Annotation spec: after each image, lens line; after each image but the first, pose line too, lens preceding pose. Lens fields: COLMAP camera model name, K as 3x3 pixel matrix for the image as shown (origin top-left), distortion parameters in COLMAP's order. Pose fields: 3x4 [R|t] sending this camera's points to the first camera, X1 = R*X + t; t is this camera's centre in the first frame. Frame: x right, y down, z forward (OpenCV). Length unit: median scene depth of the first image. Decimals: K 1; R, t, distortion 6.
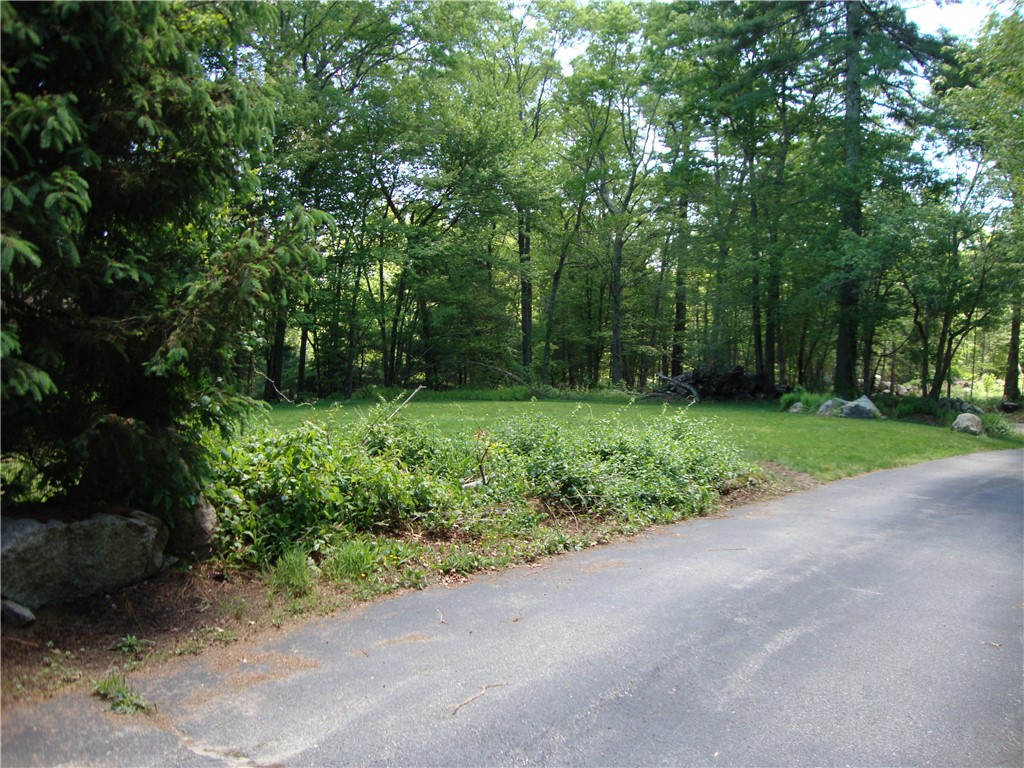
lens RADIAL K [[902.7, 0, 512.0], [0, 902.7, 384.0], [0, 0, 1]] dist [-0.215528, 0.205911]
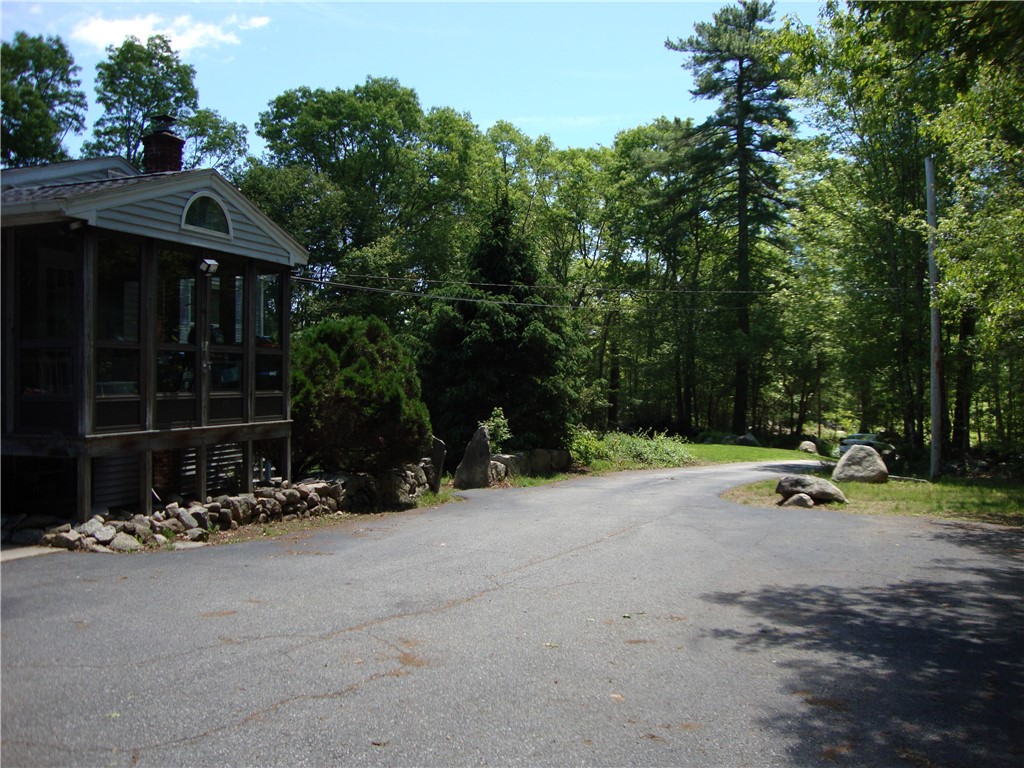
lens RADIAL K [[902.7, 0, 512.0], [0, 902.7, 384.0], [0, 0, 1]] dist [-0.215528, 0.205911]
pose [[0.994987, -0.000418, 0.100002, -0.171081], [0.006036, 0.998419, -0.055885, 0.011407], [-0.099820, 0.056208, 0.993417, -0.510343]]
